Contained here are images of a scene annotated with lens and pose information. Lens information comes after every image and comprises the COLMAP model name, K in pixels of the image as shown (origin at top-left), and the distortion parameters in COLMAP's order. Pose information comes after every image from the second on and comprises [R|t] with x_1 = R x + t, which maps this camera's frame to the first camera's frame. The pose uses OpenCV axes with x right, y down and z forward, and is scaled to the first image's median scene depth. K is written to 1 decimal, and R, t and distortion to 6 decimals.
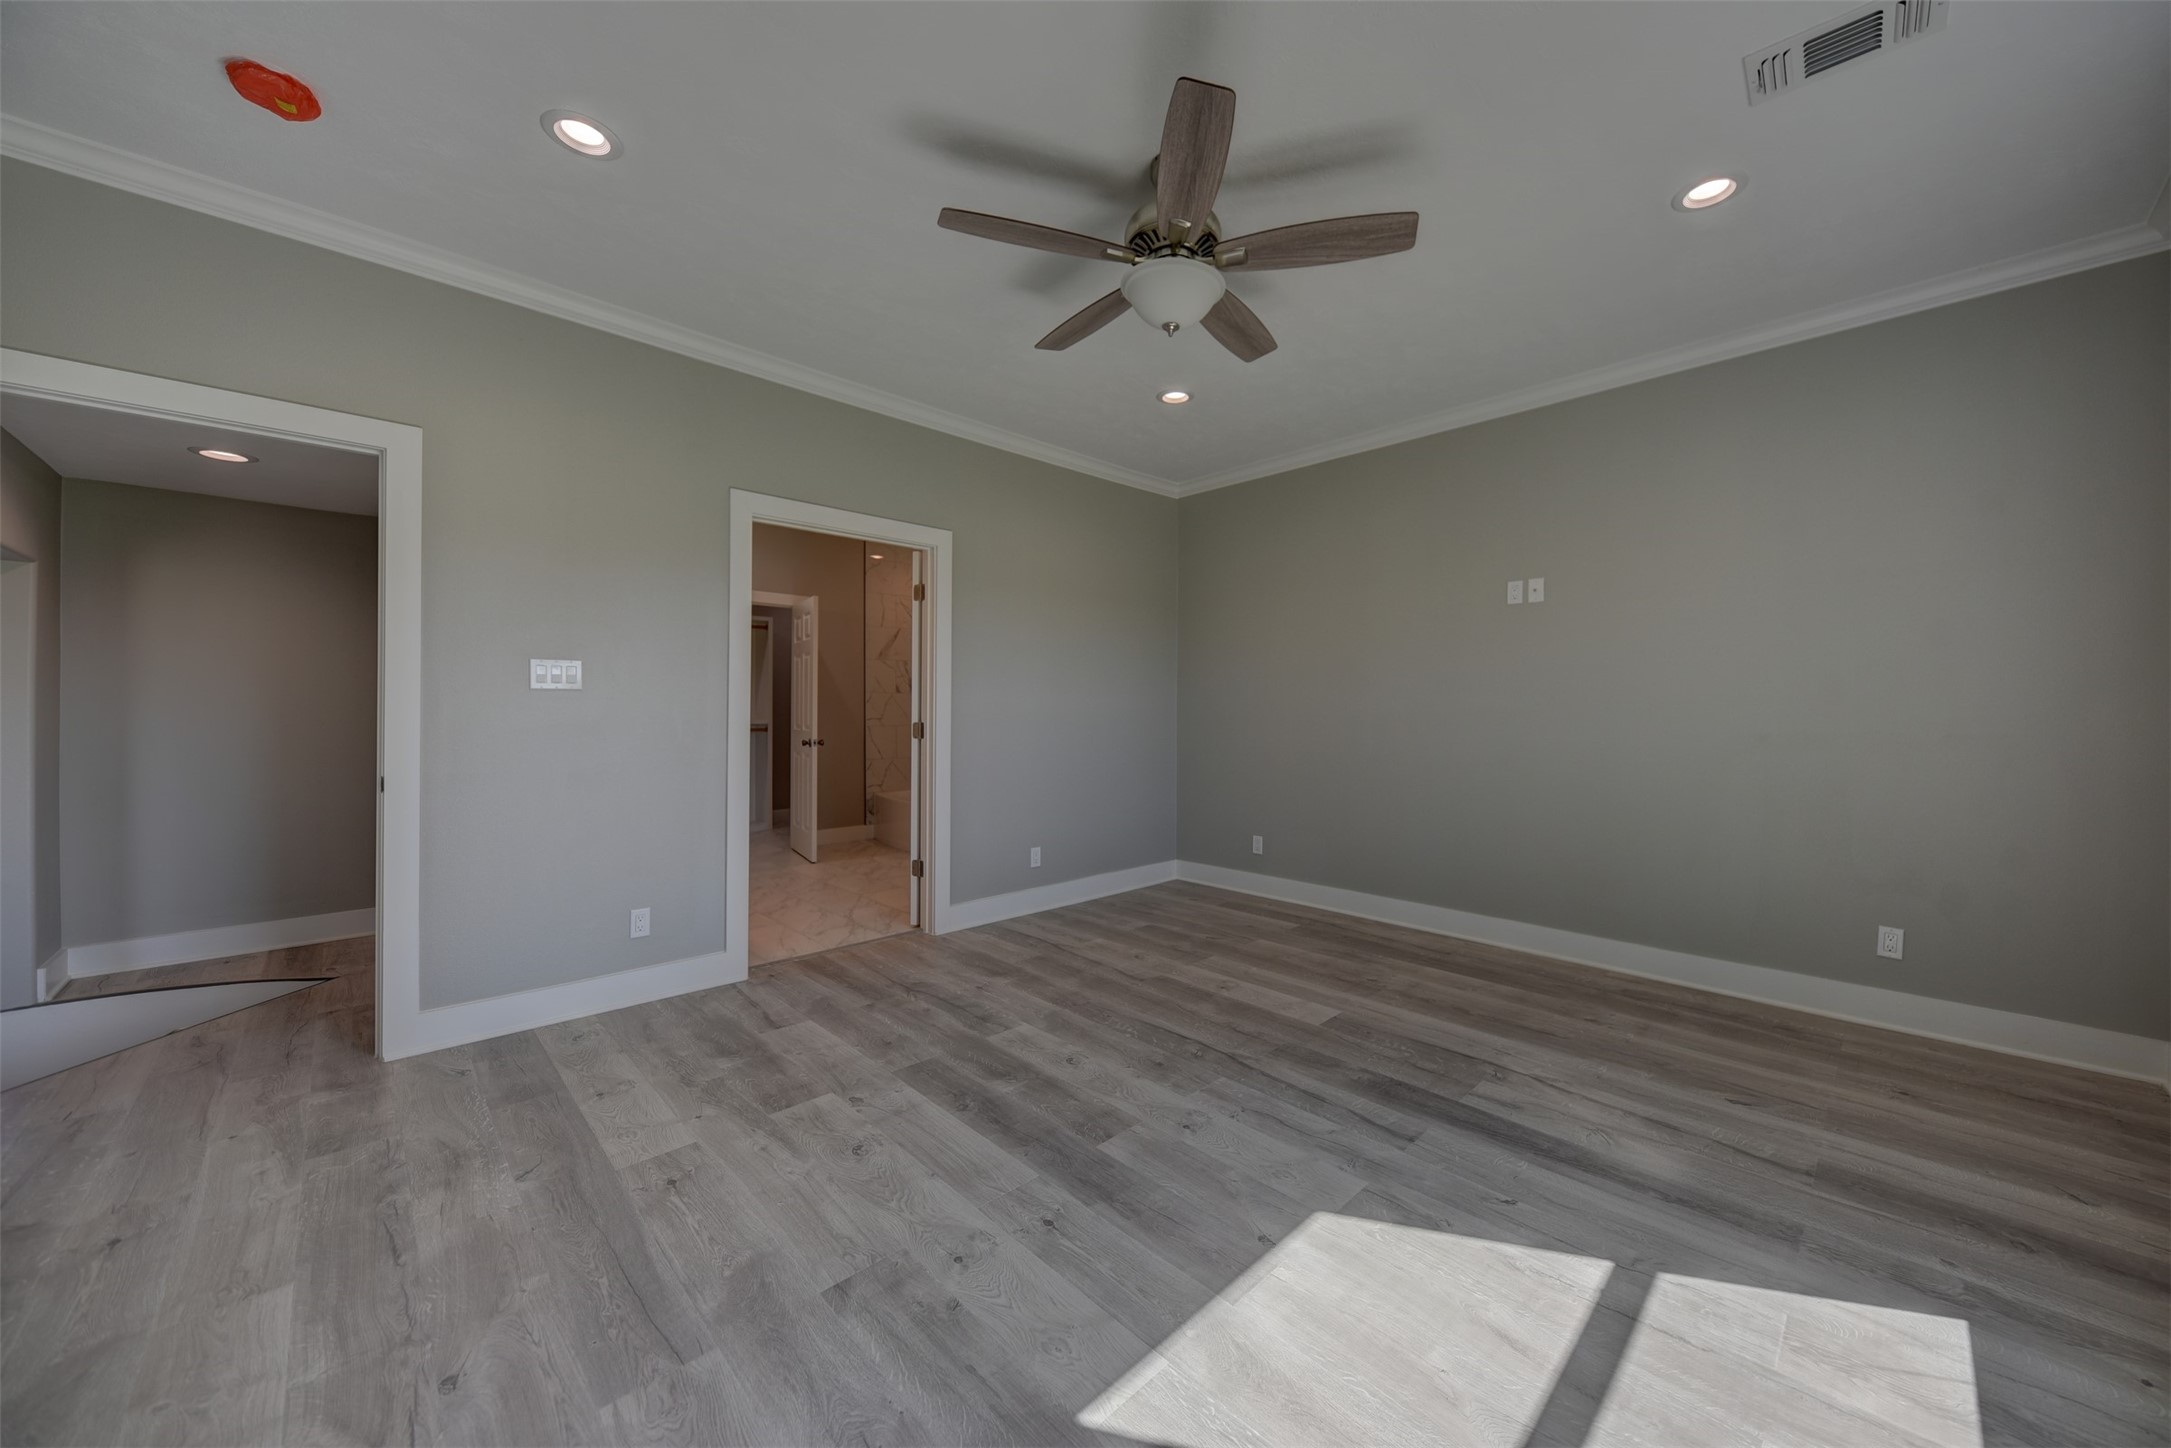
lens RADIAL K [[777.3, 0, 1146.2], [0, 777.3, 709.2], [0, 0, 1]] dist [-0.002518, -0.002051]
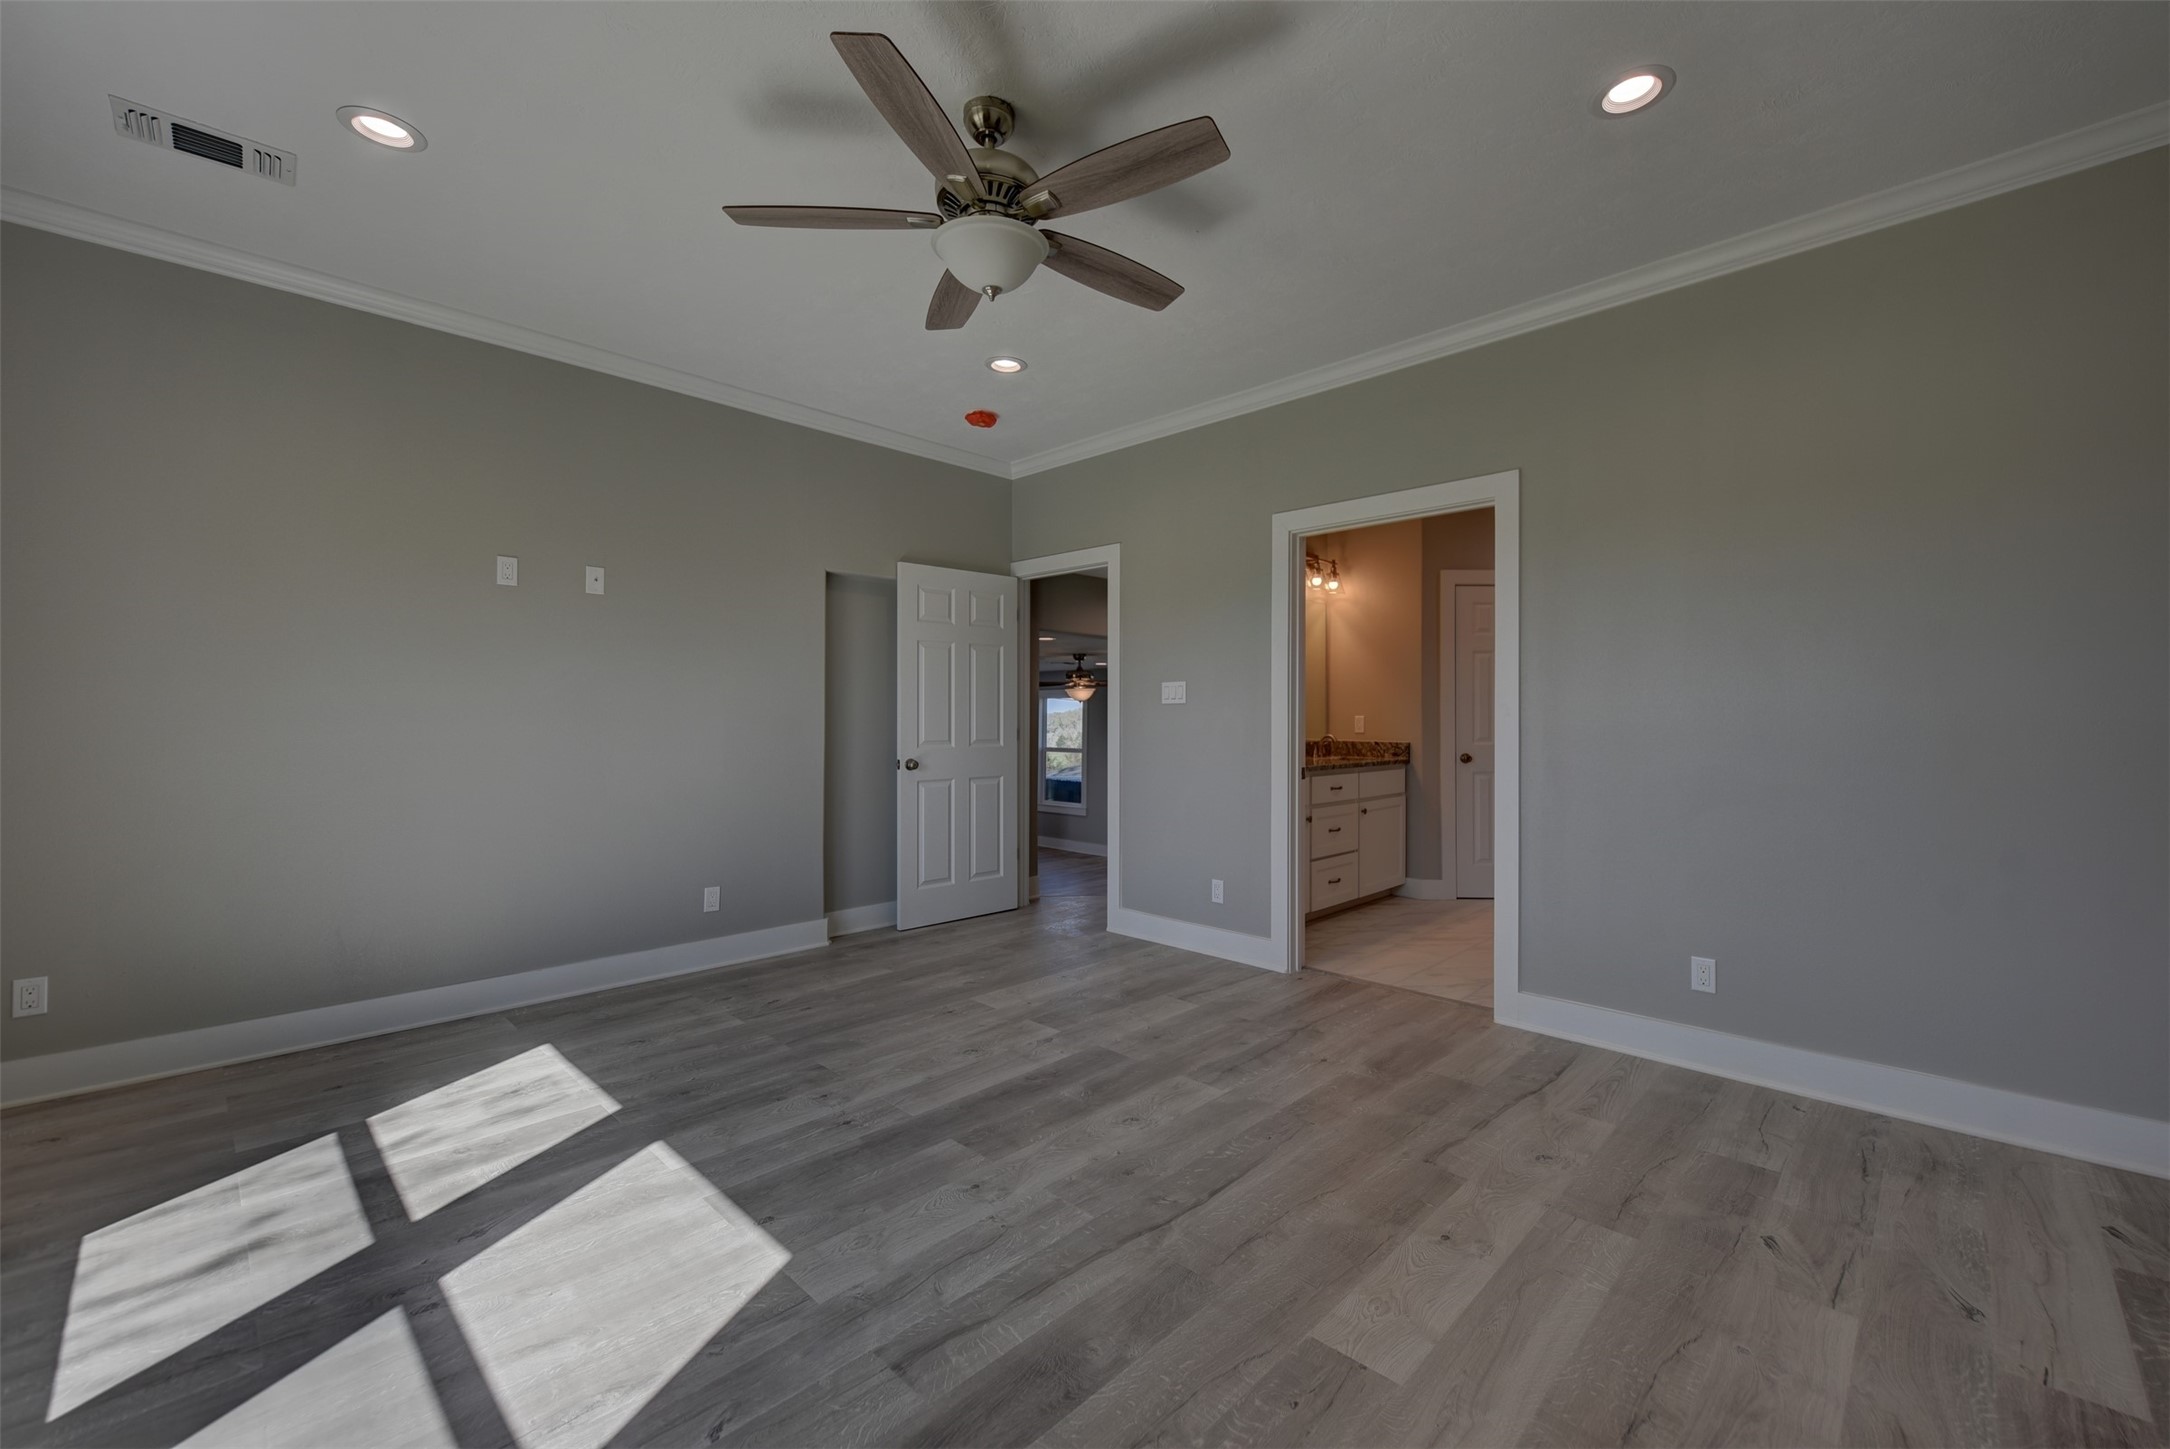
lens RADIAL K [[907.6, 0, 1098.9], [0, 907.6, 716.3], [0, 0, 1]] dist [0.002610, -0.000357]
pose [[-0.011772, -0.002102, -0.999929, 0.820522], [-0.001433, 0.999997, -0.002085, 0.004038], [0.999930, 0.001408, -0.011775, 0.871957]]
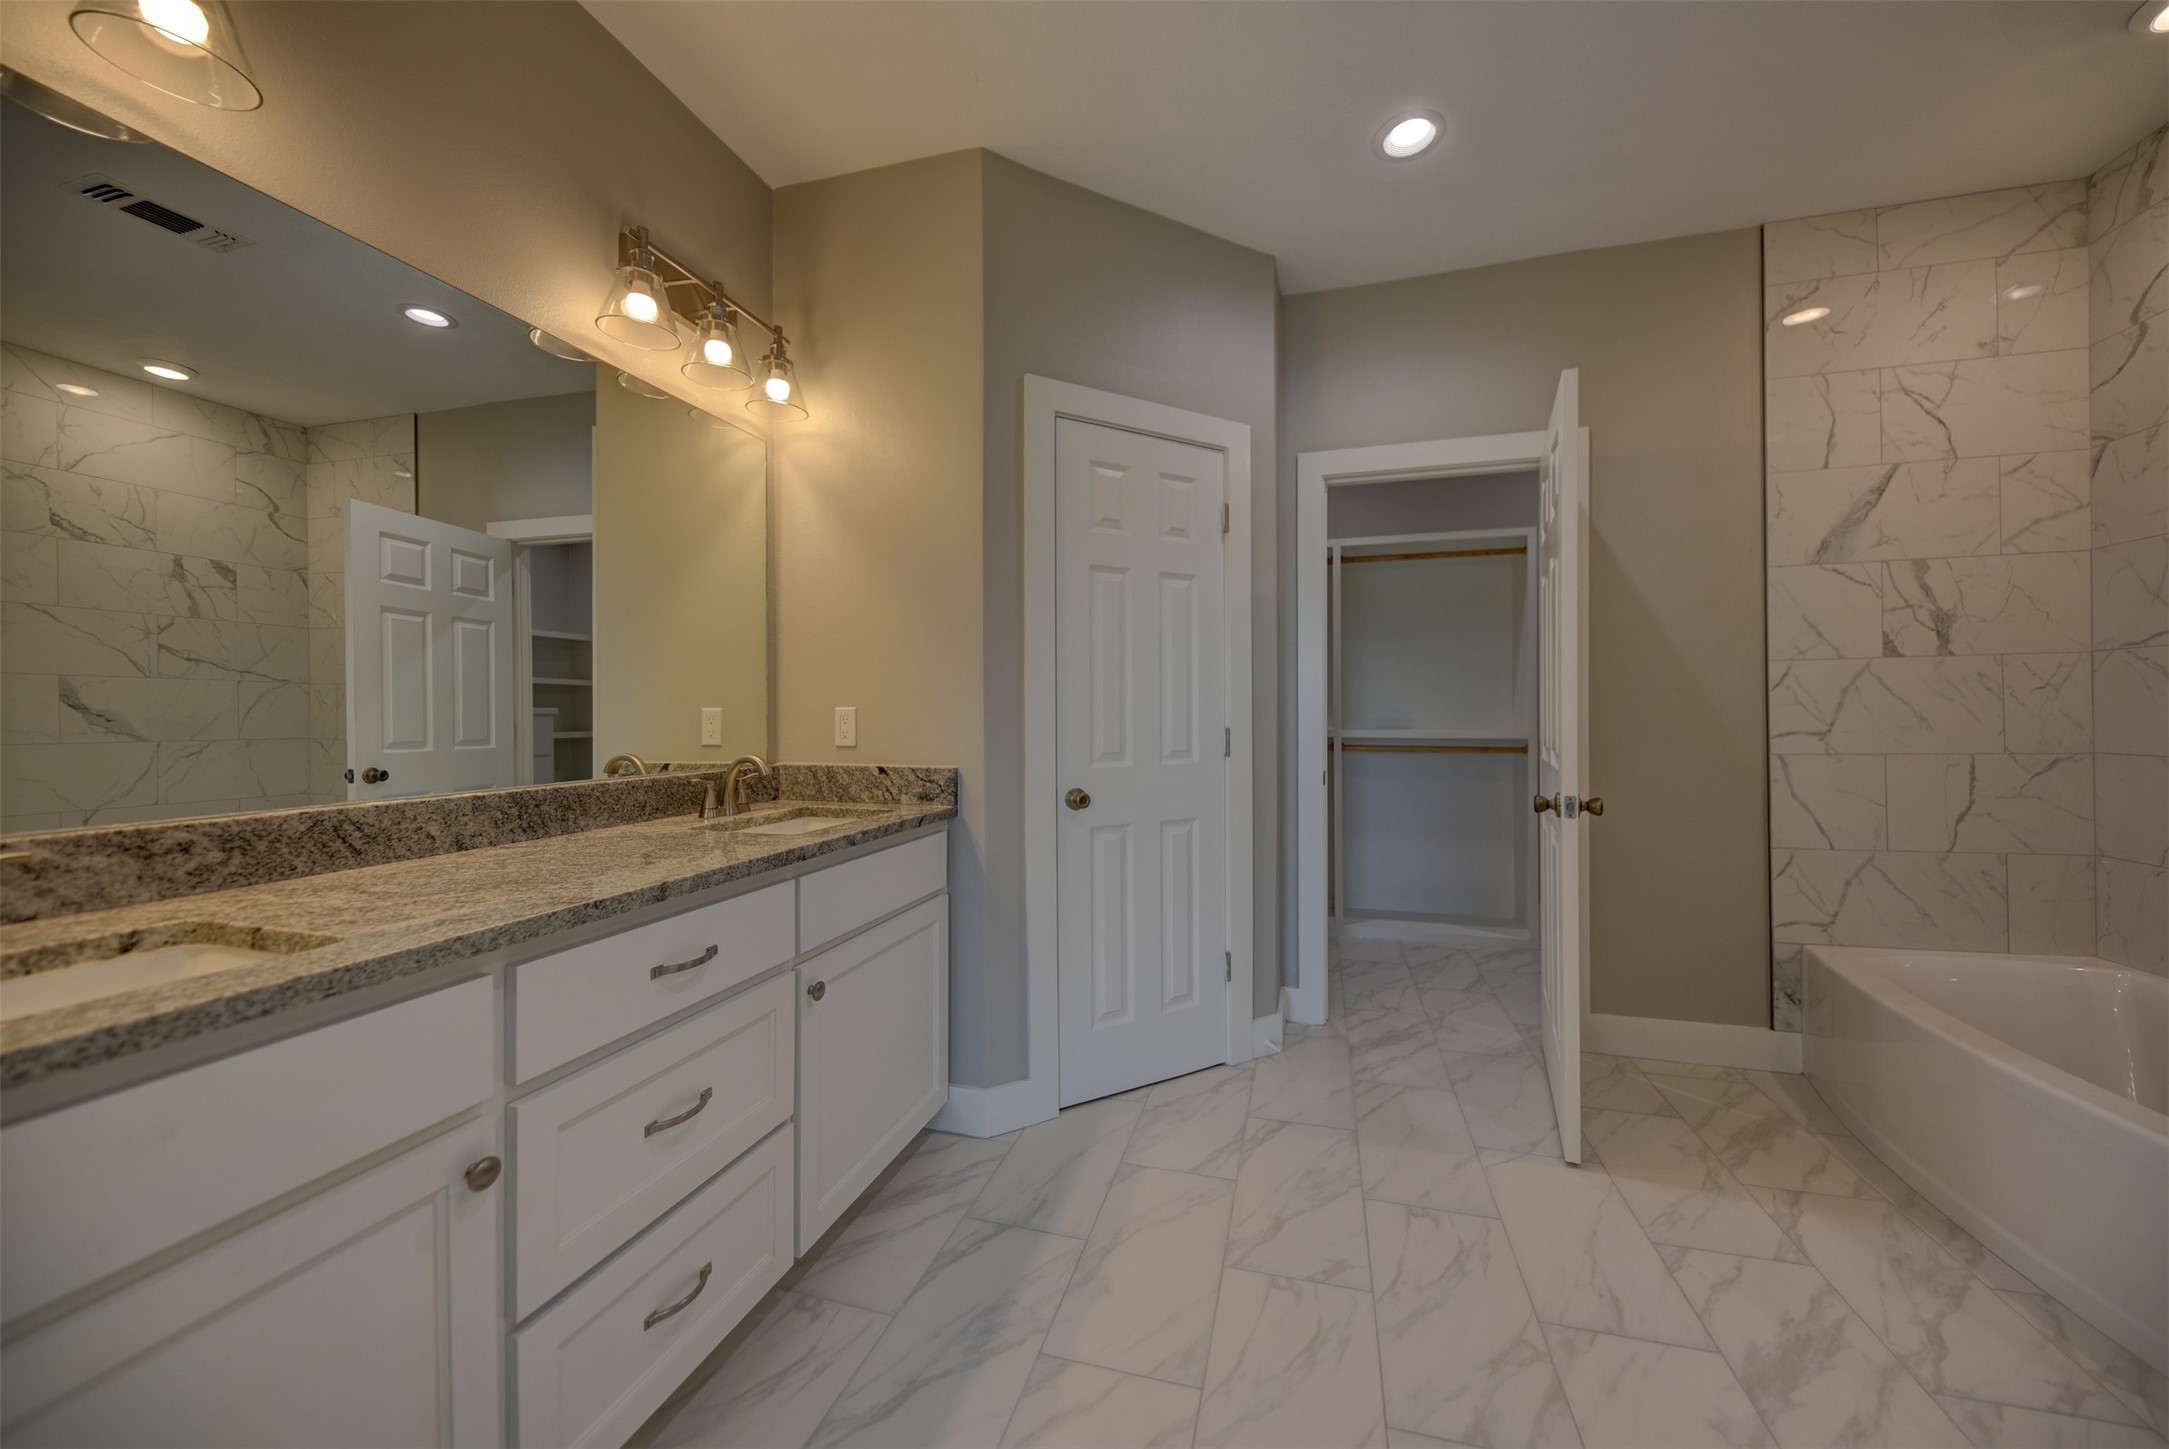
lens RADIAL K [[744.5, 0, 1123.2], [0, 744.5, 711.0], [0, 0, 1]] dist [0.001754, -0.001057]
pose [[0.478912, -0.004951, -0.877849, -0.467073], [0.003418, 0.999987, -0.003775, 0.005780], [0.877856, -0.001192, 0.478923, 1.323768]]
